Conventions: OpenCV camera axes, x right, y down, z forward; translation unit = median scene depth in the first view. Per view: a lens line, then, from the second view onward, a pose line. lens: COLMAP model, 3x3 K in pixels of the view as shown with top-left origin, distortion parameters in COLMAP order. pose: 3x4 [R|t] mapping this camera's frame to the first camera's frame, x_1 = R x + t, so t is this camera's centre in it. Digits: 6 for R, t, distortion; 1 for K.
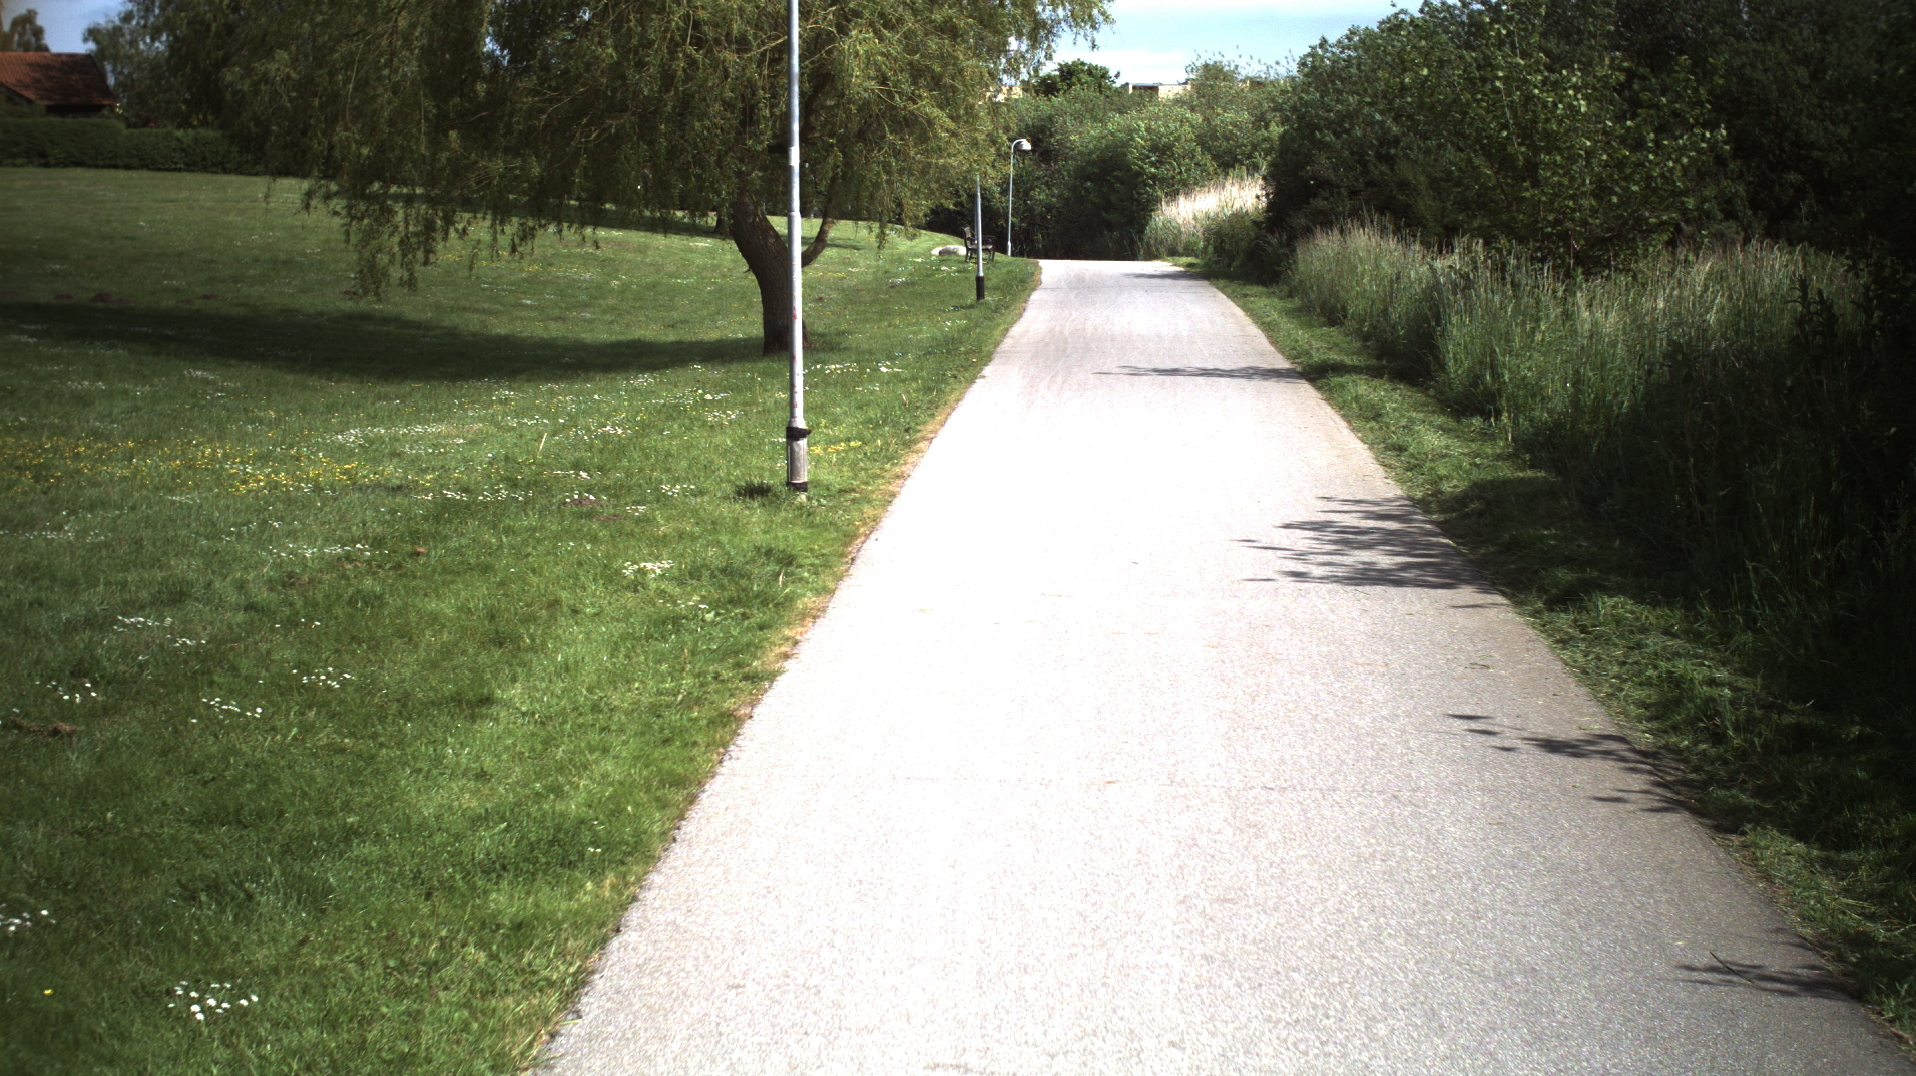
lens RADIAL K [[4443.8, 0, 958.5], [0, 4443.8, 536.2], [0, 0, 1]] dist [-0.430311, 0.192578]
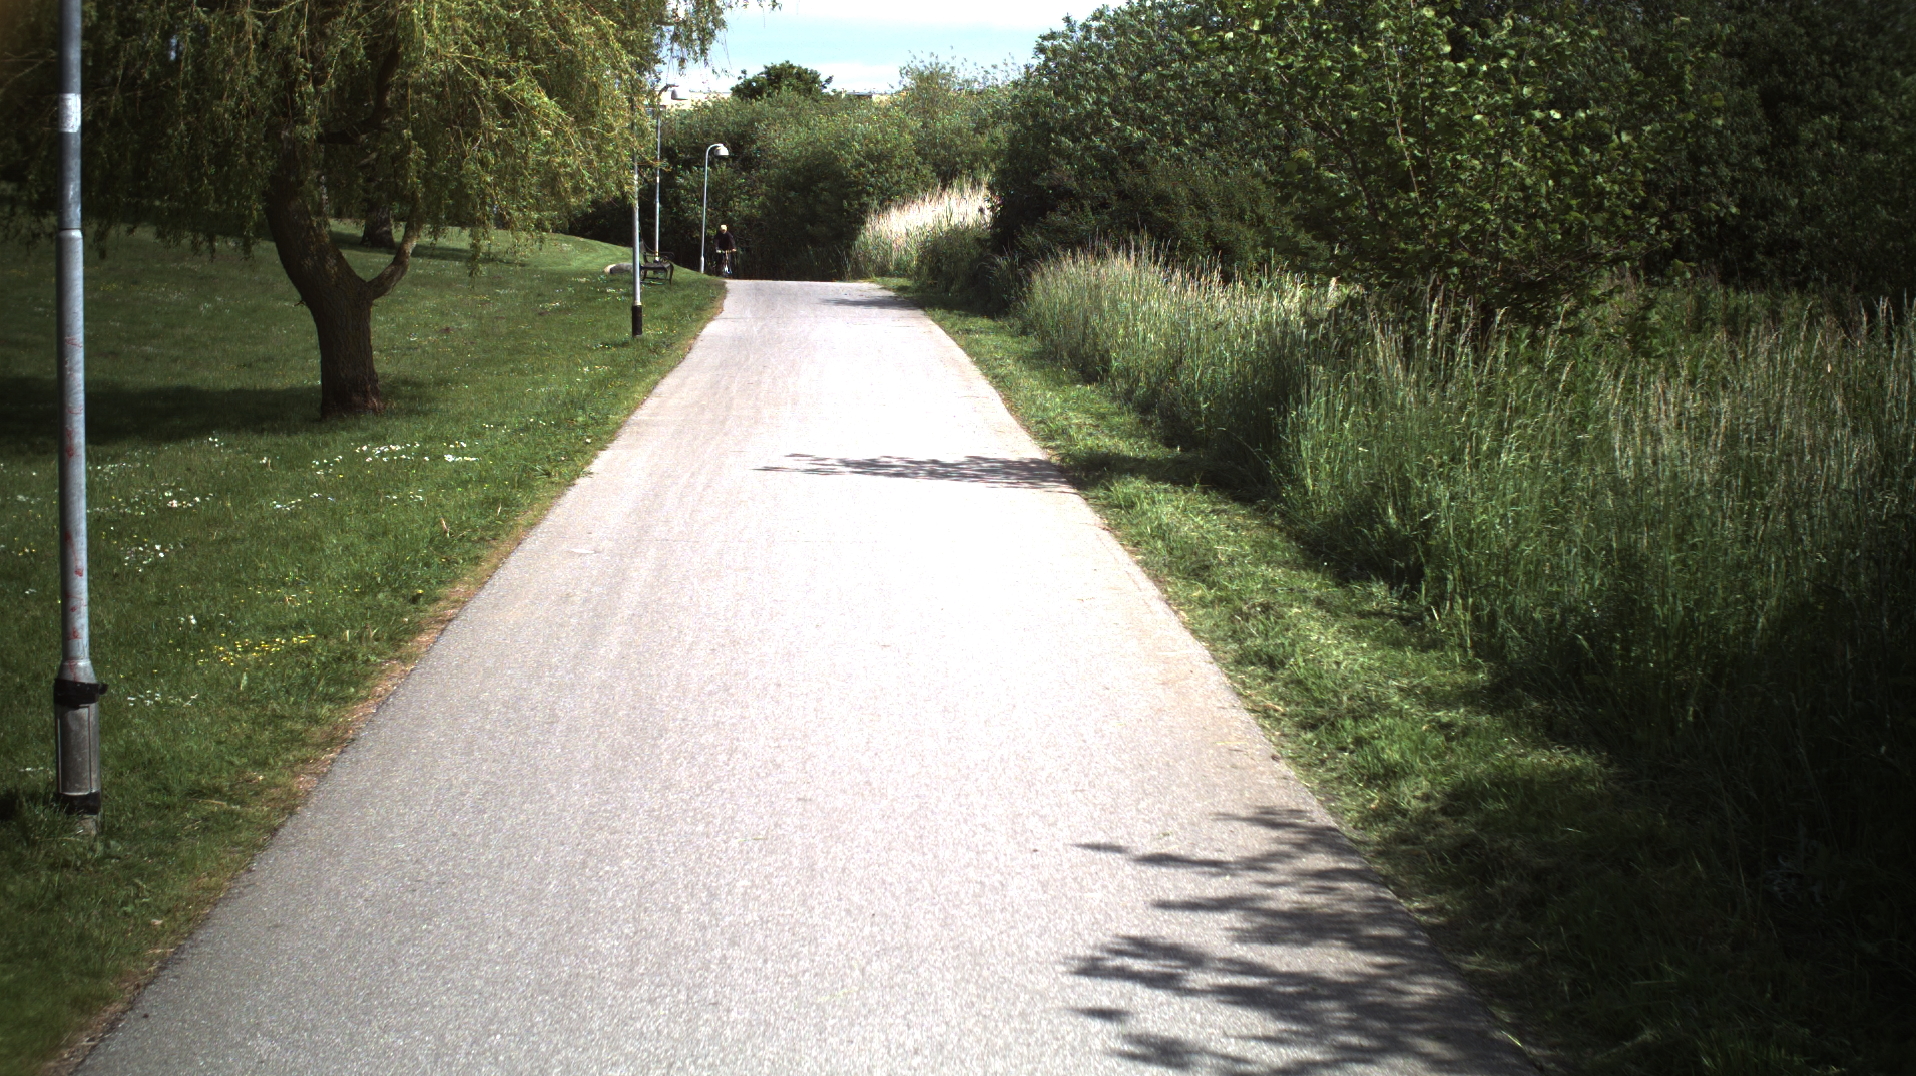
lens RADIAL K [[4161.9, 0, 958.5], [0, 4161.9, 536.7], [0, 0, 1]] dist [-0.299336, 0.093366]
pose [[0.997758, 0.008440, 0.066384, 0.015609], [-0.008596, 0.999961, 0.002072, -0.022332], [-0.066363, -0.002638, 0.997792, 0.293821]]
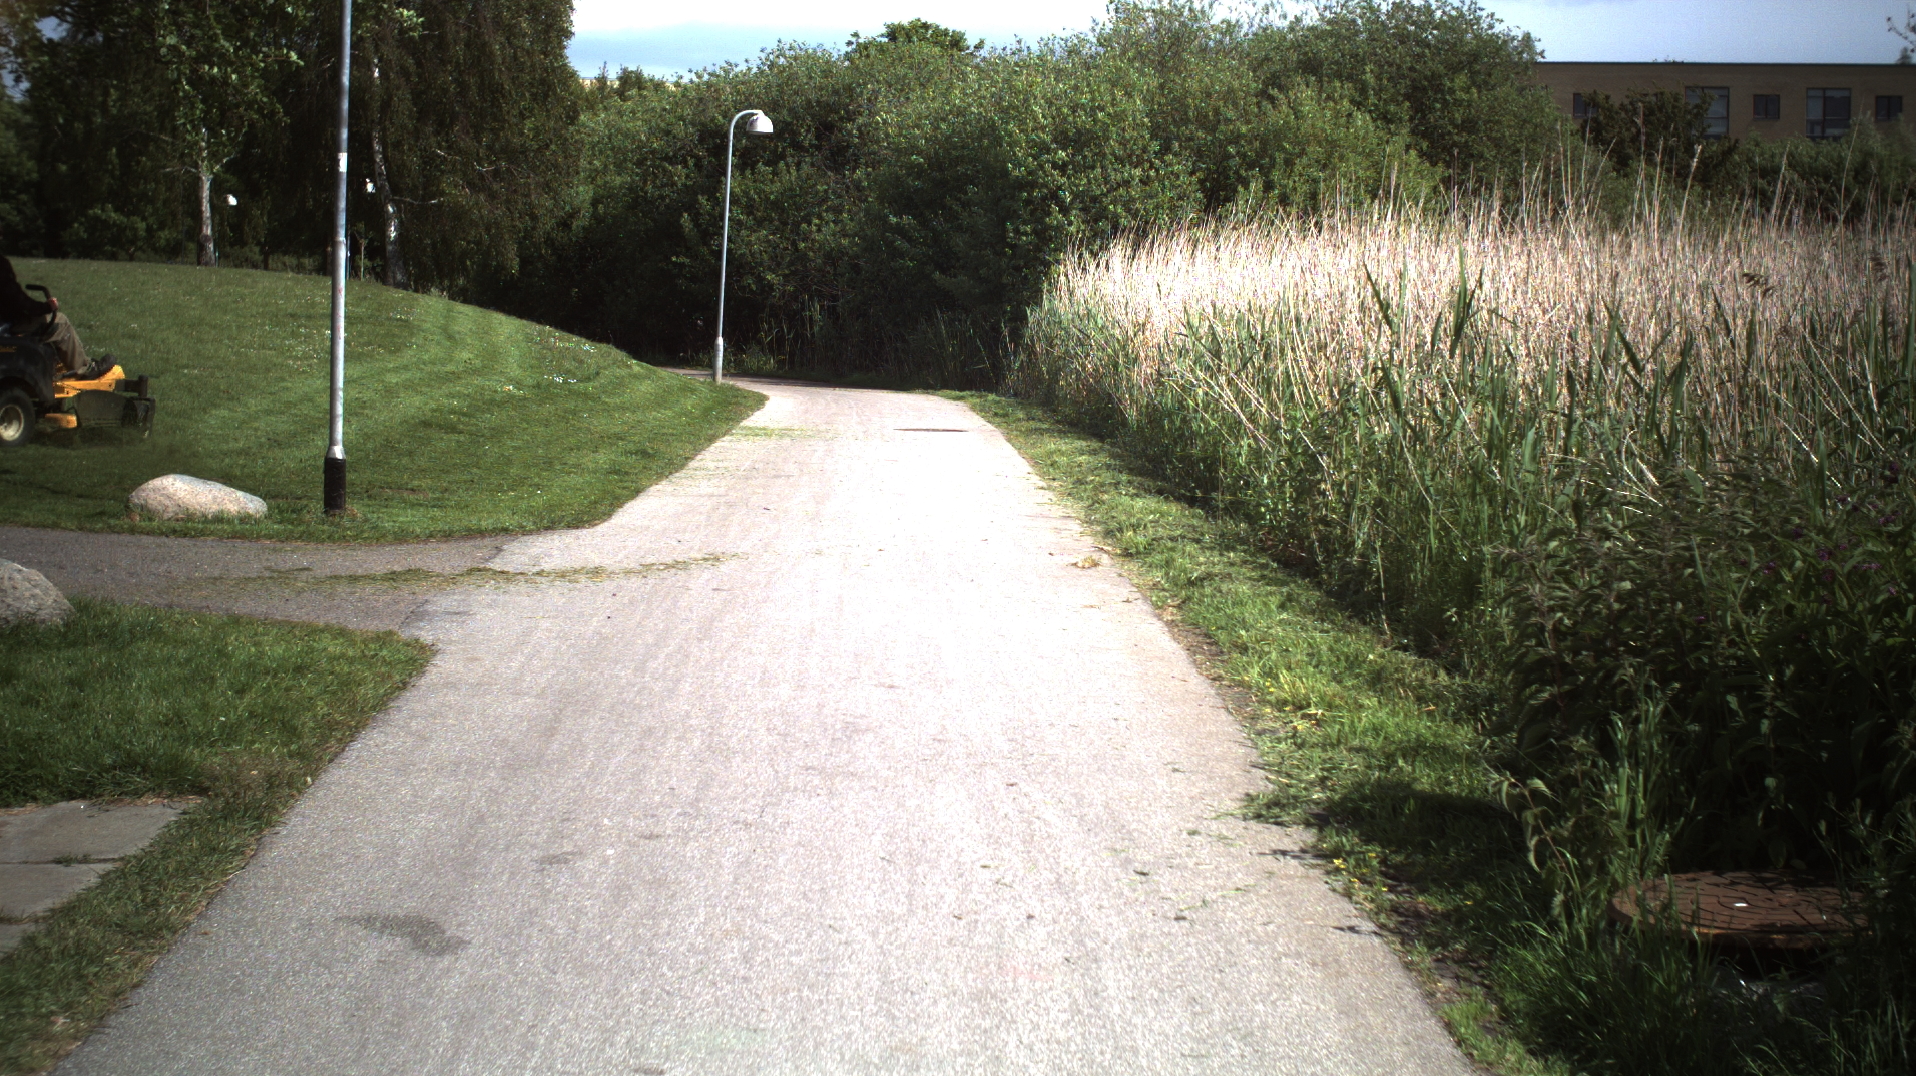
lens RADIAL K [[3211.1, 0, 955.1], [0, 3211.1, 538.3], [0, 0, 1]] dist [-0.244790, -0.004926]
pose [[0.999323, 0.023882, 0.028000, 0.053831], [-0.024518, 0.999444, 0.022608, -0.108839], [-0.027444, -0.023279, 0.999352, 1.358802]]
